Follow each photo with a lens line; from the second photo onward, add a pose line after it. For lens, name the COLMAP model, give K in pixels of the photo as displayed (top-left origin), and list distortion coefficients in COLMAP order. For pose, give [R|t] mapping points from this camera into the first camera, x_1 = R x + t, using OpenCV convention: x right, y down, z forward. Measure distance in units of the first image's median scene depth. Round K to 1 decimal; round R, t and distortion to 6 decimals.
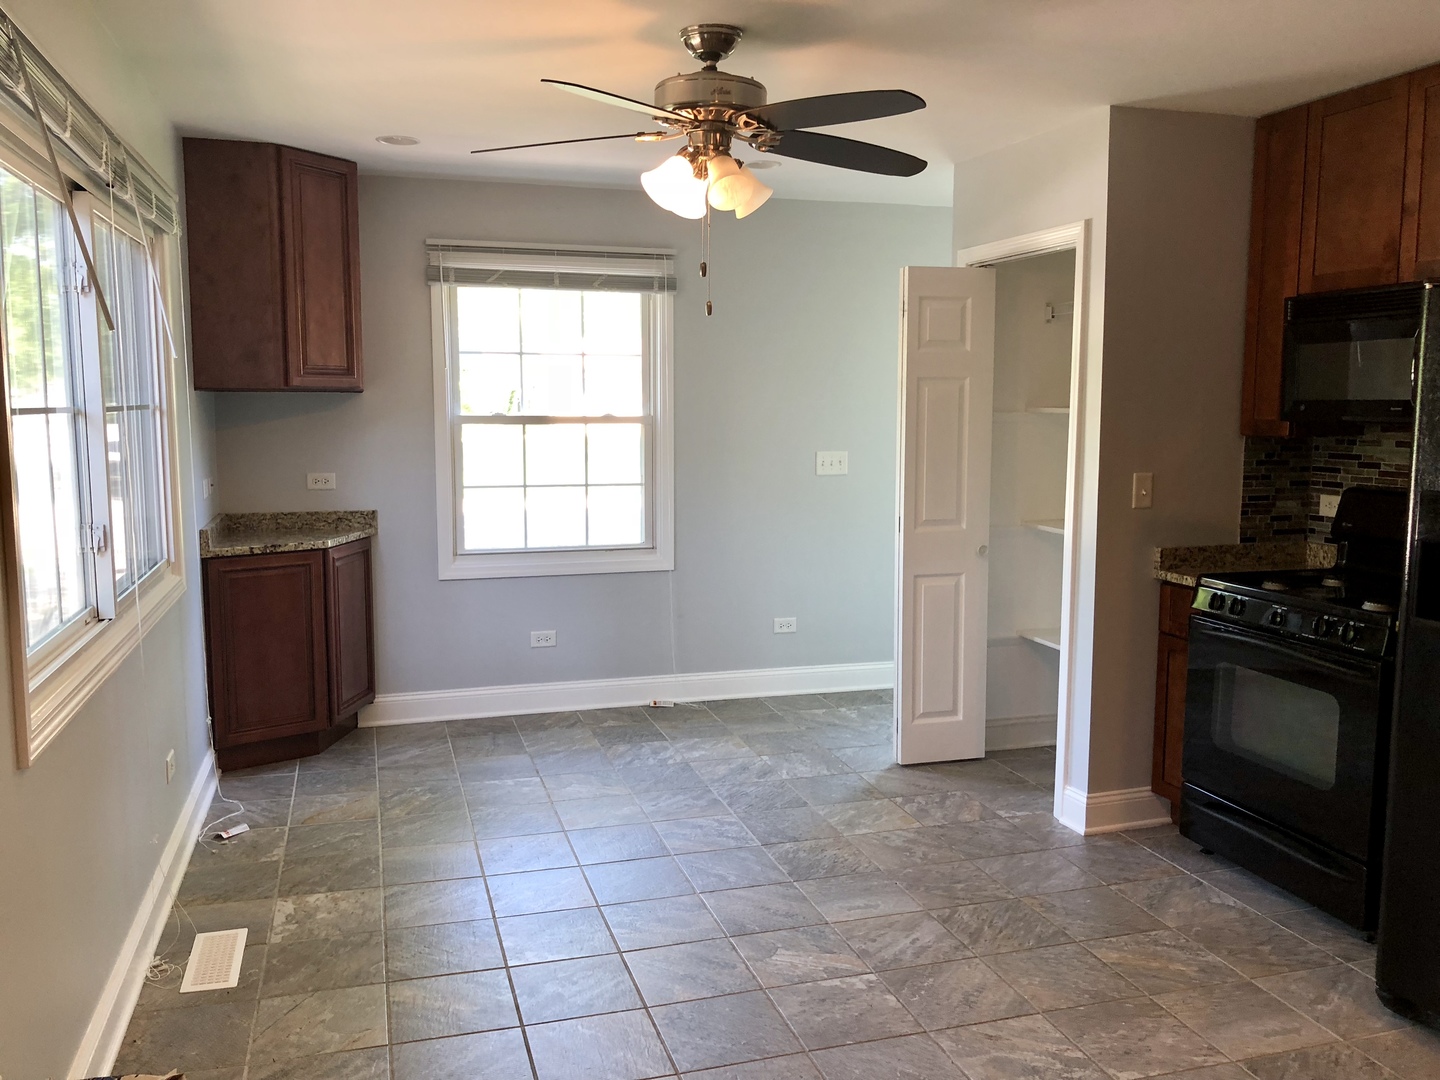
lens RADIAL K [[1188.1, 0, 720.2], [0, 1188.1, 541.4], [0, 0, 1]] dist [0.012783, -0.008736]
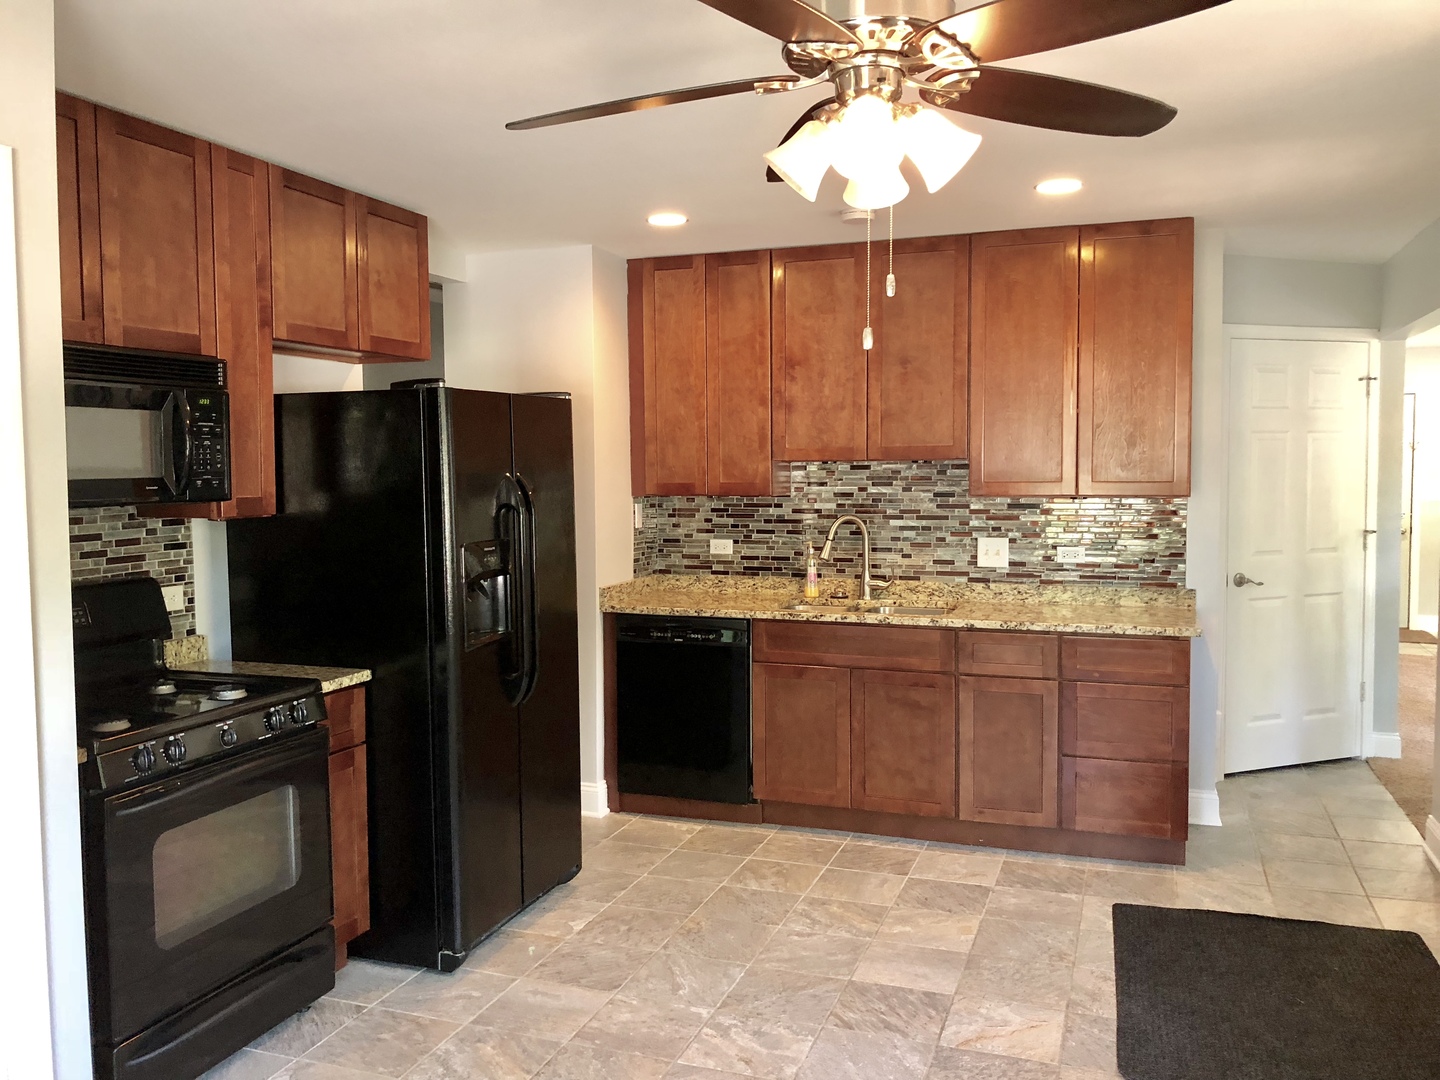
lens RADIAL K [[1188.1, 0, 727.9], [0, 1188.1, 510.6], [0, 0, 1]] dist [0.012783, -0.008736]
pose [[-0.802684, -0.026580, 0.595812, -0.218330], [0.072903, 0.987142, 0.142253, -0.130590], [-0.591932, 0.157621, -0.790426, 0.997694]]
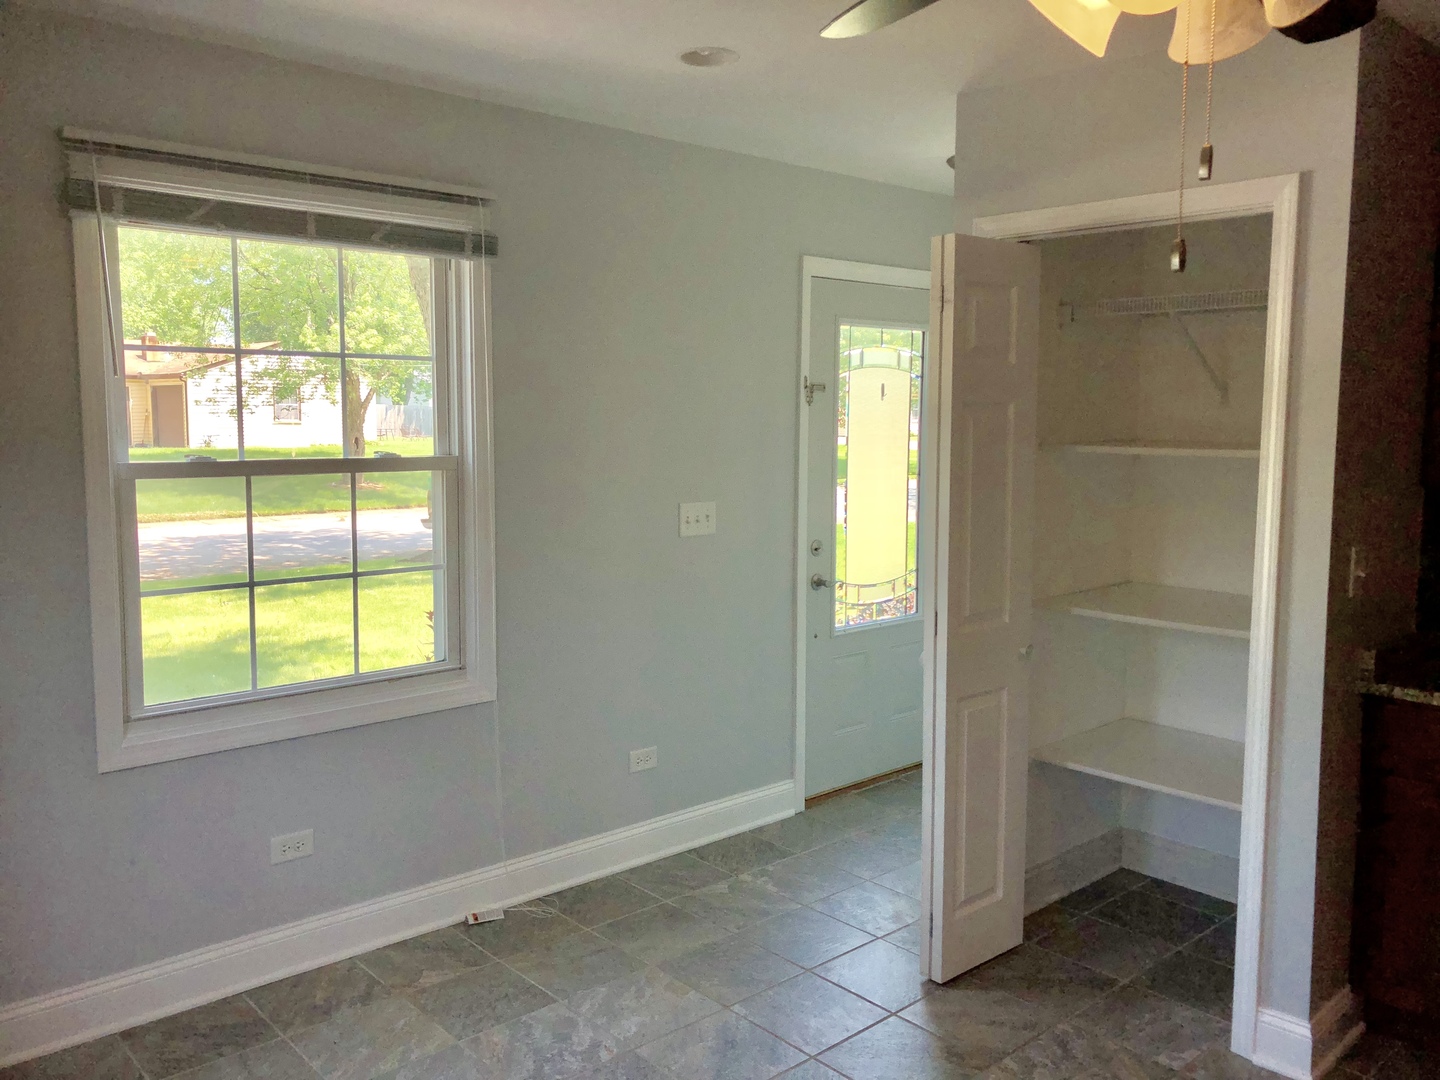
lens RADIAL K [[1188.1, 0, 712.5], [0, 1188.1, 529.9], [0, 0, 1]] dist [0.012783, -0.008736]
pose [[0.904889, -0.040925, 0.423675, -0.223439], [0.047359, 0.998867, -0.004665, -0.065092], [-0.423004, 0.024286, 0.905802, 0.425783]]
